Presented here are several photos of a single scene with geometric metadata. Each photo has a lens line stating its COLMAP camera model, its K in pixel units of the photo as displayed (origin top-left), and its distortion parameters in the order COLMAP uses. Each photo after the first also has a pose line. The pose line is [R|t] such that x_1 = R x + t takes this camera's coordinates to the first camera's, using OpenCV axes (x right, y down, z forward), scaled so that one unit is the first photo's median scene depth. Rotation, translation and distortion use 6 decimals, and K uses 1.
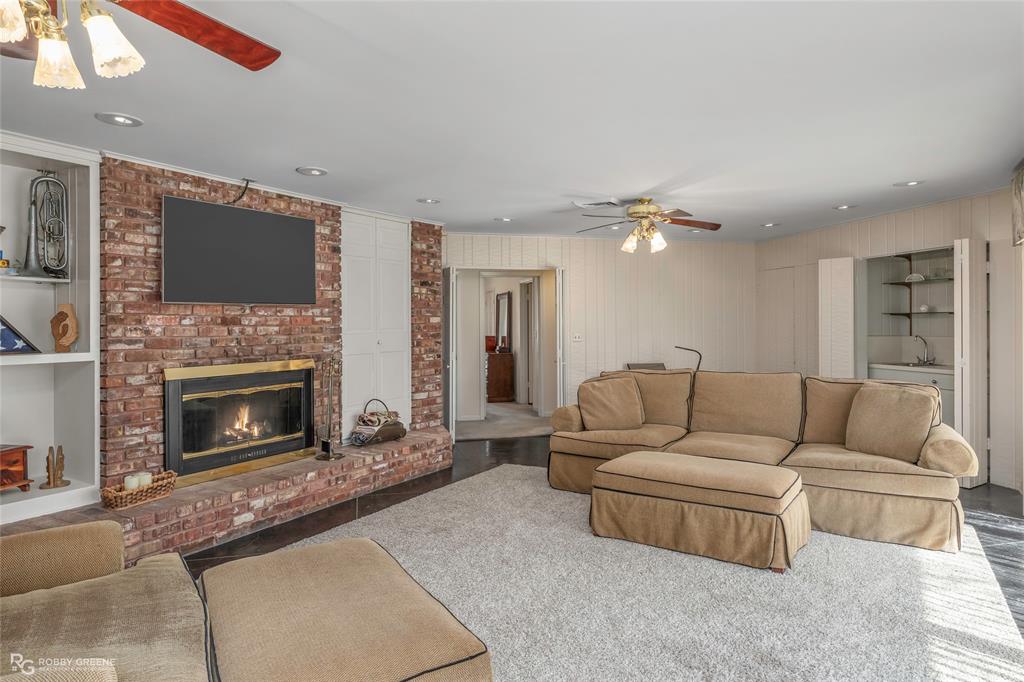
lens RADIAL K [[622.0, 0, 507.1], [0, 622.0, 318.9], [0, 0, 1]] dist [0.000245, 0.000112]
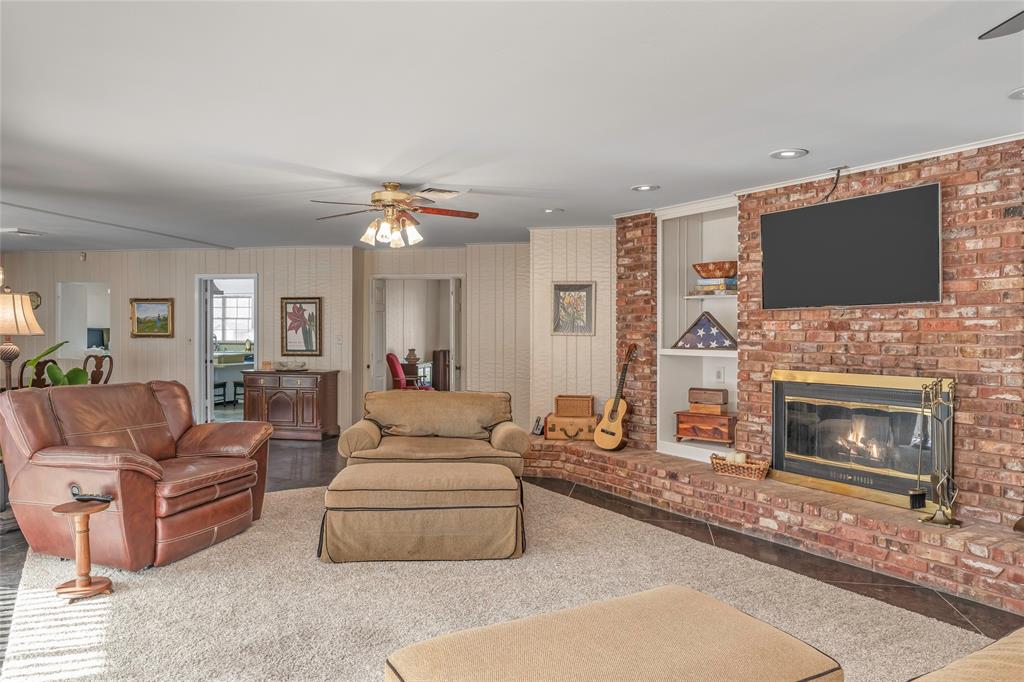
lens RADIAL K [[683.6, 0, 515.7], [0, 683.6, 334.0], [0, 0, 1]] dist [0.000828, -0.001512]
pose [[-0.432776, 0.006401, -0.901479, 0.675941], [0.003393, 0.999979, 0.005472, 0.008322], [0.901495, -0.000691, -0.432789, 1.011224]]
